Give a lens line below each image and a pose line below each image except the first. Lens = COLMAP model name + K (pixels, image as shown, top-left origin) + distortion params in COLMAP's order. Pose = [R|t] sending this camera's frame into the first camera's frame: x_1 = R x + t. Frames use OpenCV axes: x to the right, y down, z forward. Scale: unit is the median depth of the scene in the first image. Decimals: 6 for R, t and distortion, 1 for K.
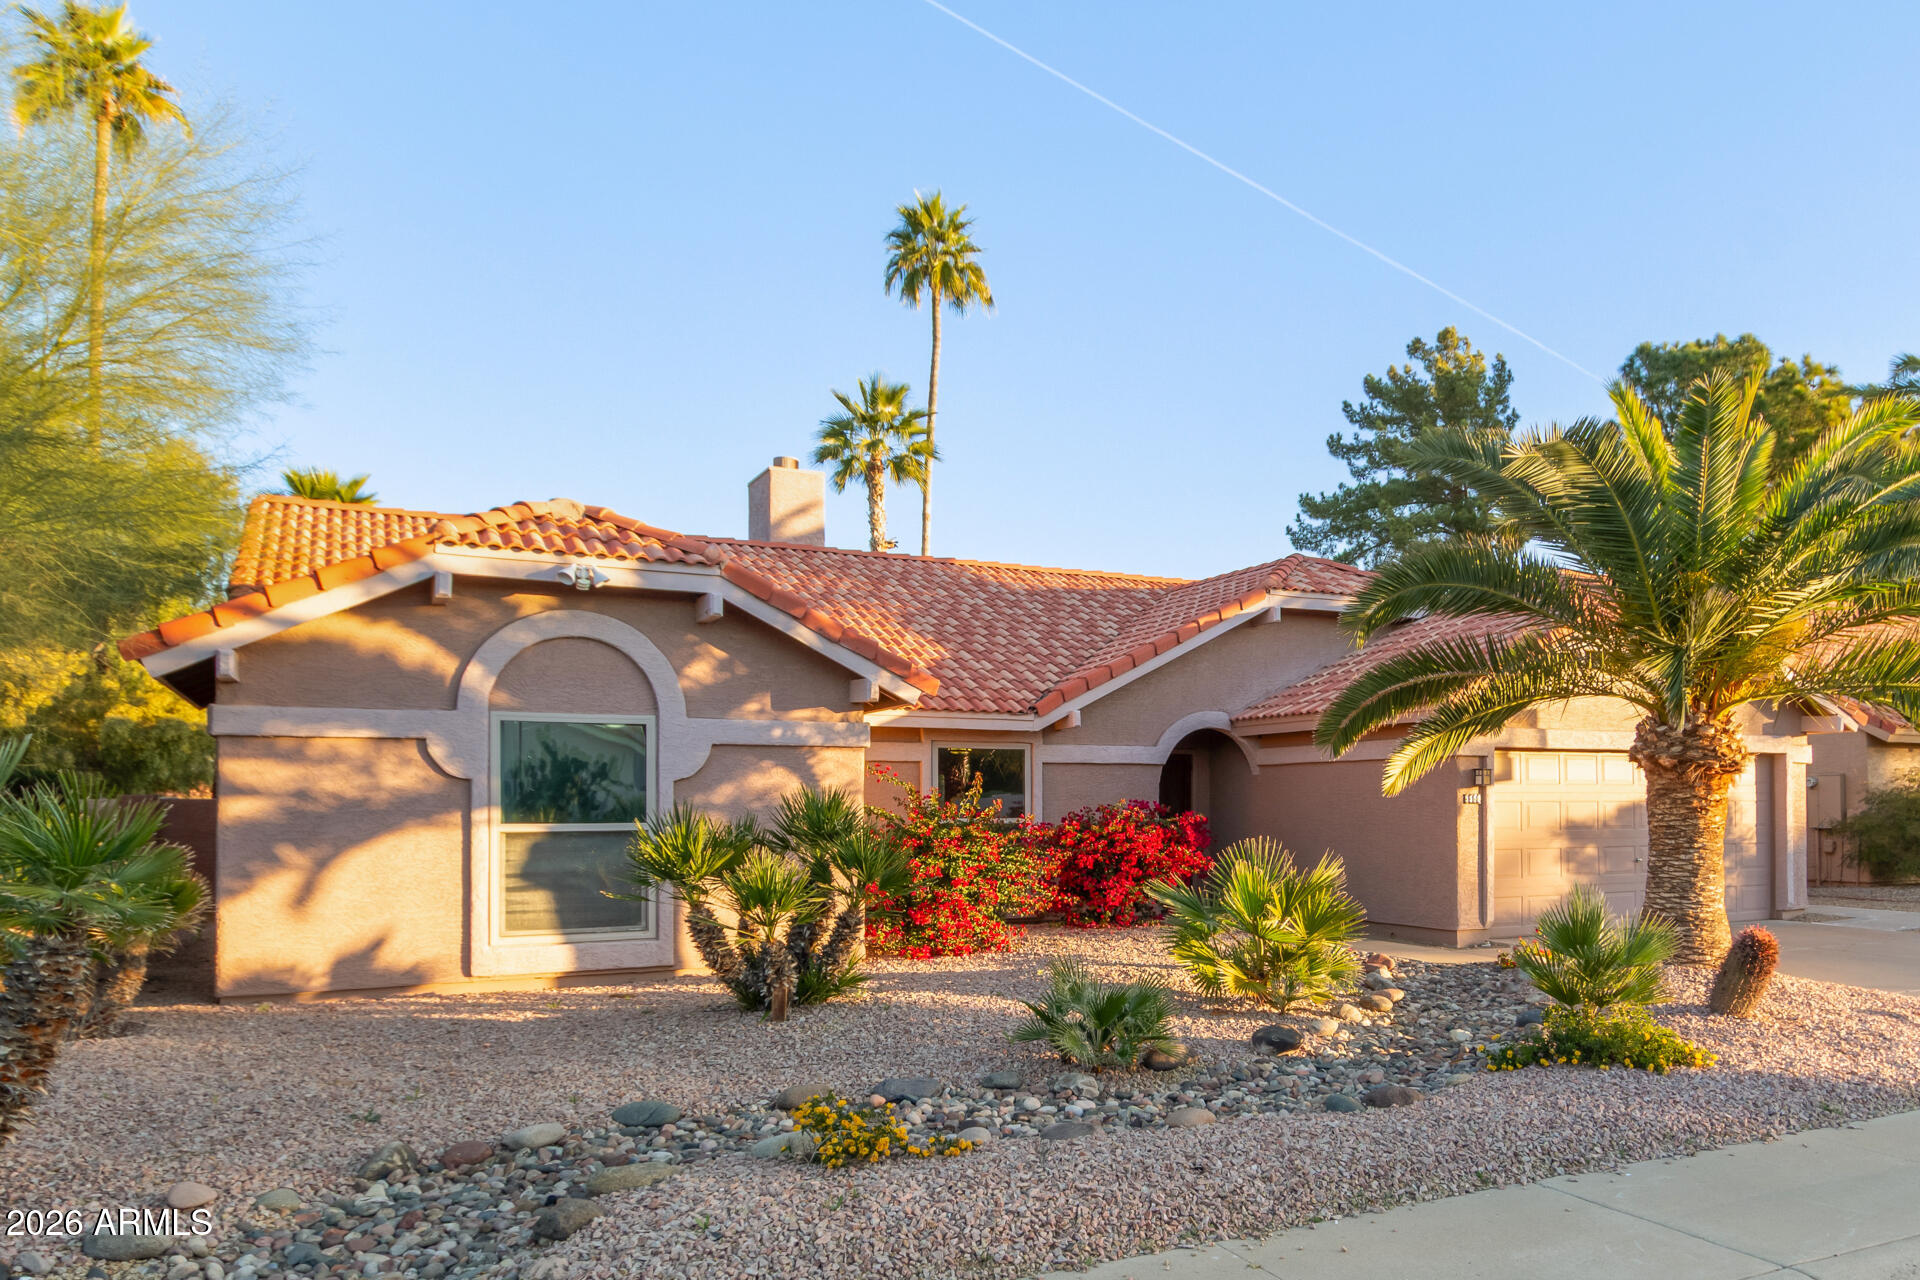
lens RADIAL K [[1055.4, 0, 957.2], [0, 1055.4, 659.7], [0, 0, 1]] dist [0.005607, 0.001168]
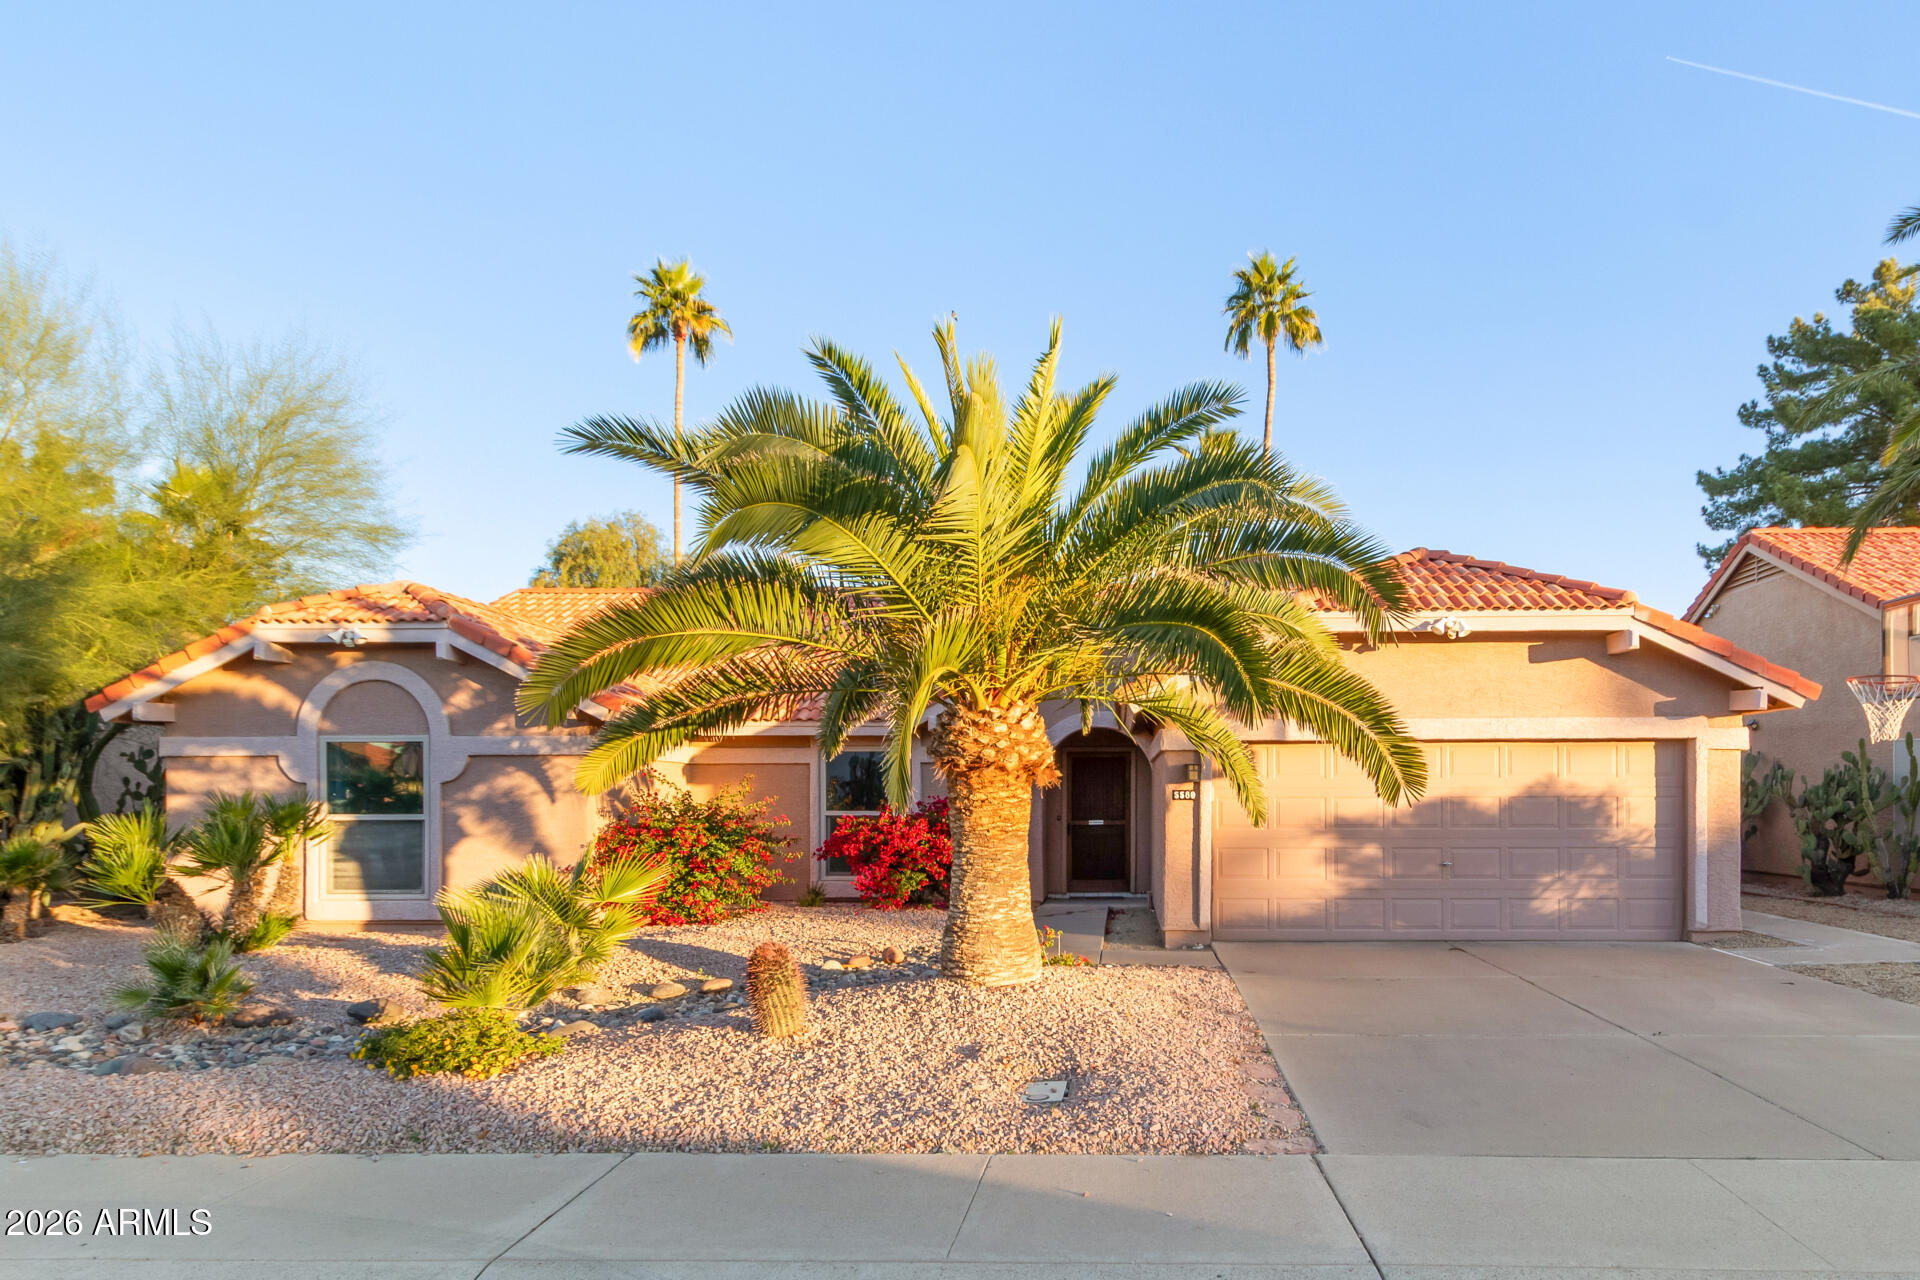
lens RADIAL K [[870.2, 0, 959.3], [0, 870.2, 689.6], [0, 0, 1]] dist [0.002623, 0.003742]
pose [[0.919605, -0.047250, -0.389992, 0.749757], [0.053648, 0.998545, 0.005522, 0.025076], [0.389164, -0.026000, 0.920802, 0.233869]]
